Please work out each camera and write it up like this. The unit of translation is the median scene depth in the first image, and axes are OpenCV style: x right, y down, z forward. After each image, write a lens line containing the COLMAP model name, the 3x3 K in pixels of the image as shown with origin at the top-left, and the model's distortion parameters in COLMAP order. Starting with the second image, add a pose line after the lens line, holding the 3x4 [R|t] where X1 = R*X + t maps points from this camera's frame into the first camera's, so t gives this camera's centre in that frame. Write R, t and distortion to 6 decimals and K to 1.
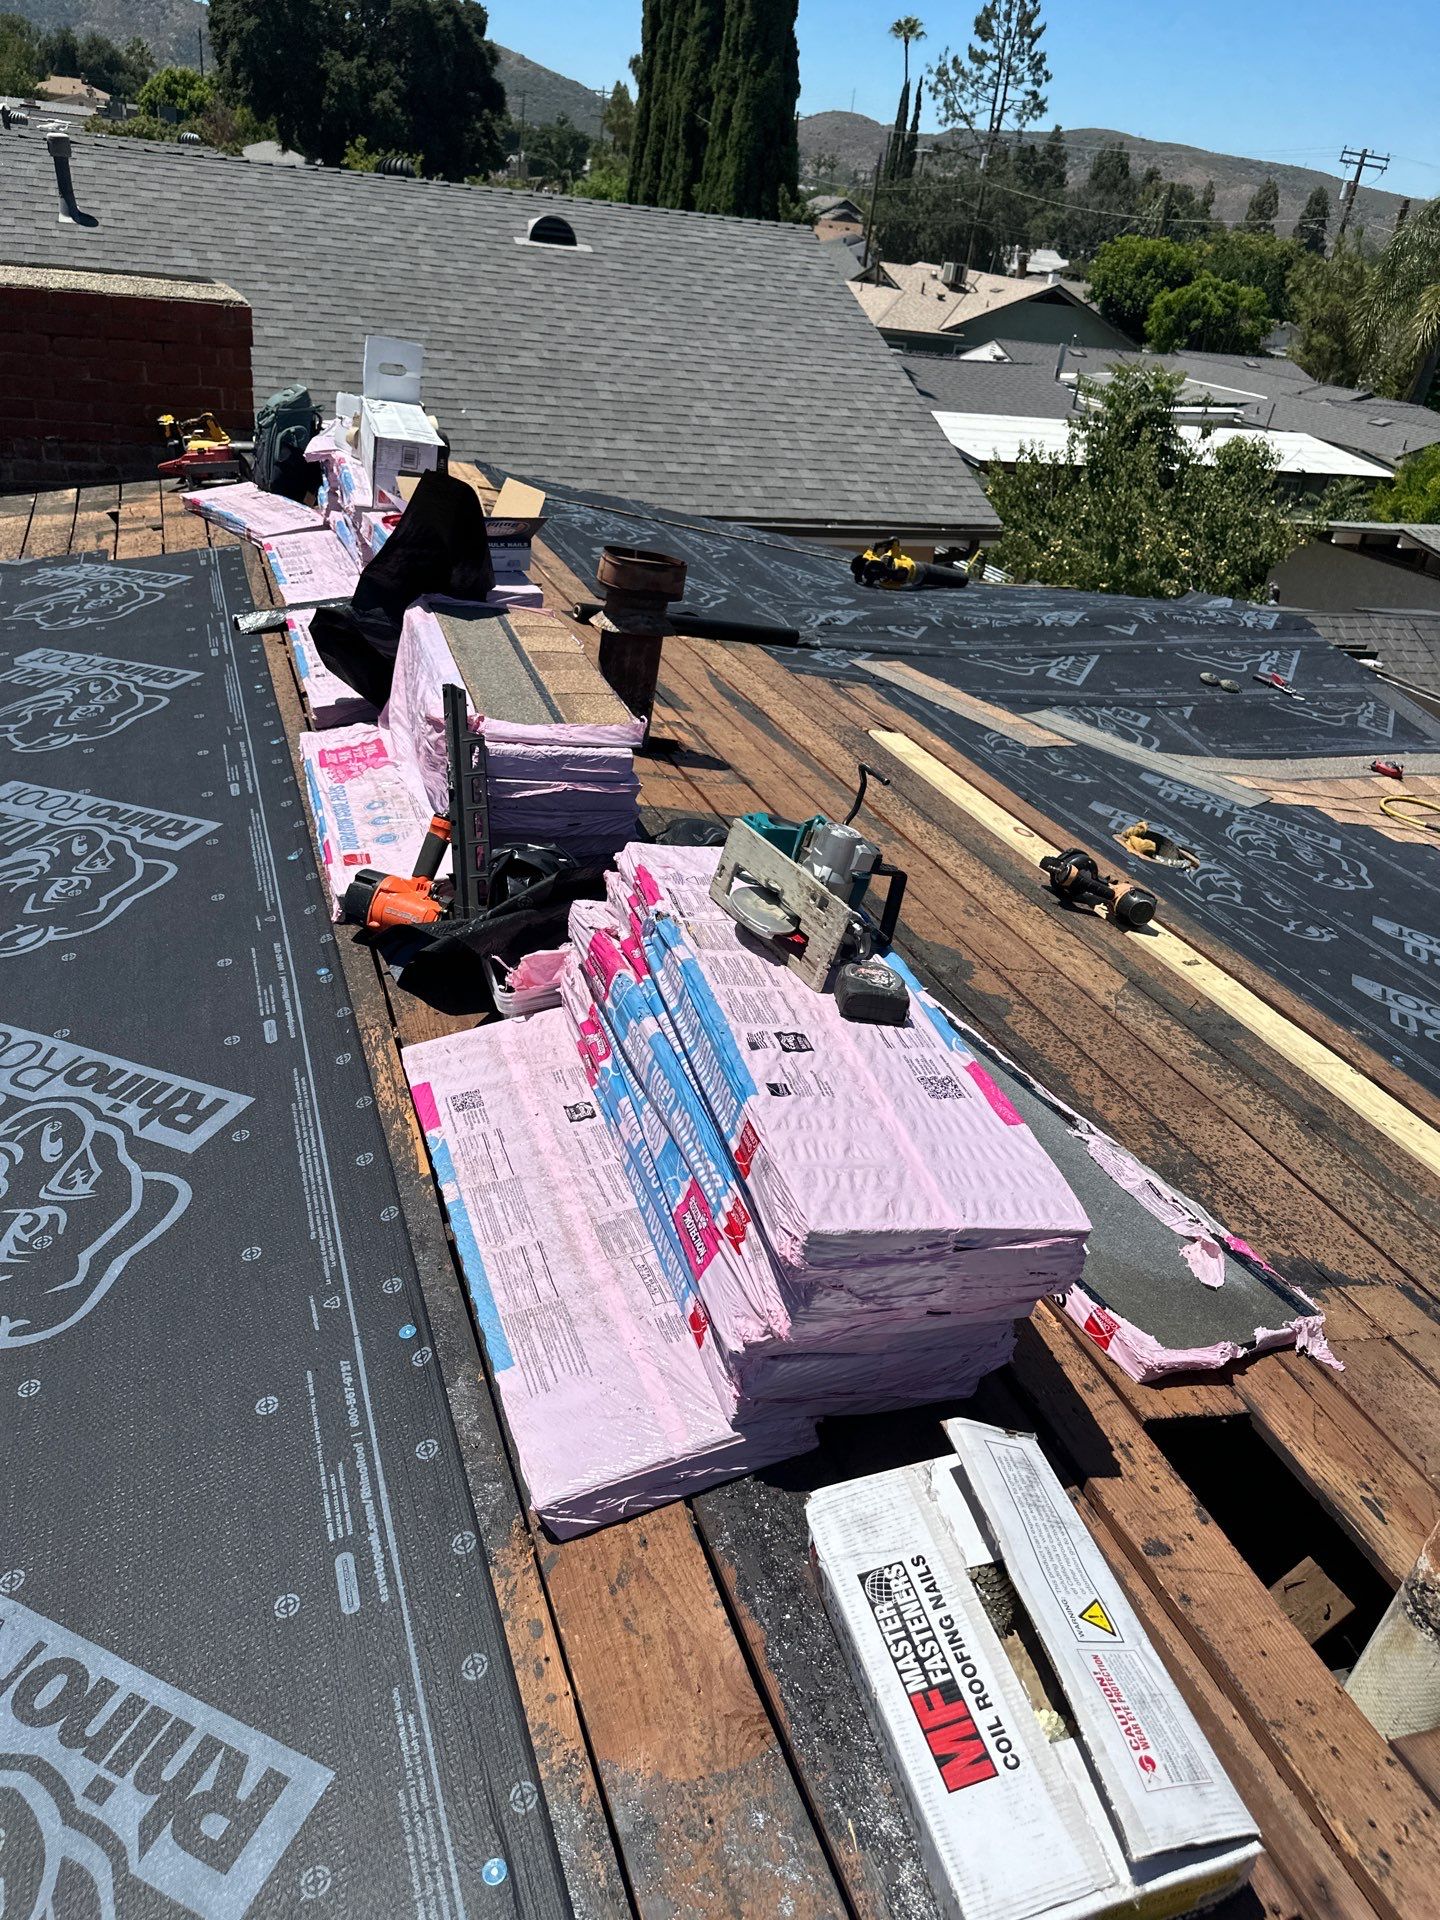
lens RADIAL K [[1369.8, 0, 720.0], [0, 1369.8, 960.0], [0, 0, 1]] dist [0.022255, -0.023760]
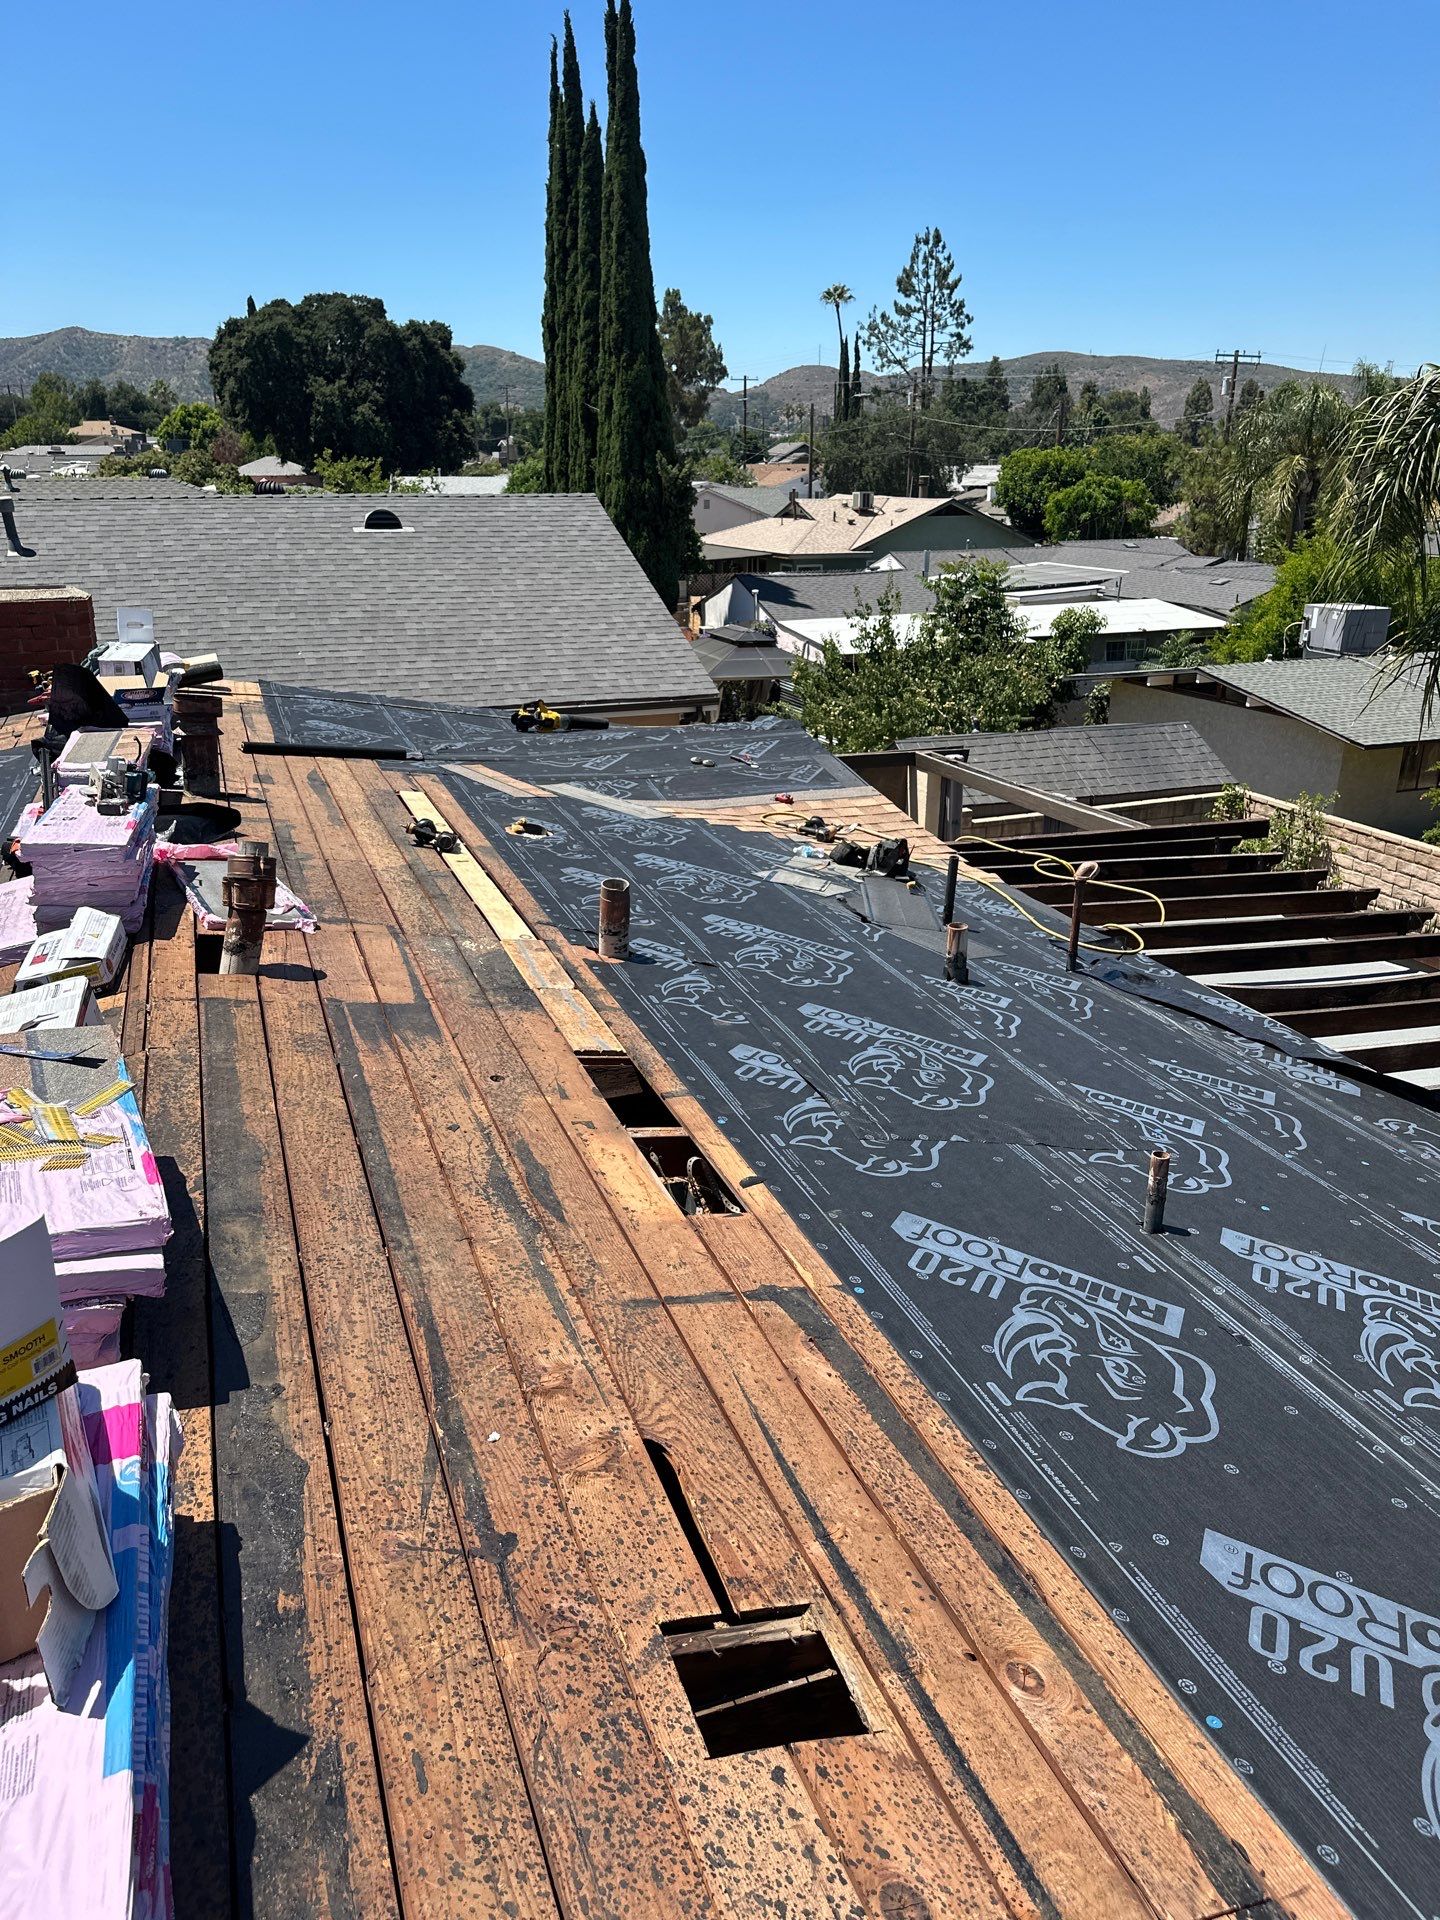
lens RADIAL K [[1341.1, 0, 720.0], [0, 1341.1, 960.0], [0, 0, 1]] dist [0.091930, -0.141833]
pose [[0.994127, -0.105361, -0.024718, 0.191454], [0.100573, 0.983787, -0.148484, 0.119837], [0.039962, 0.145126, 0.988606, -0.228833]]
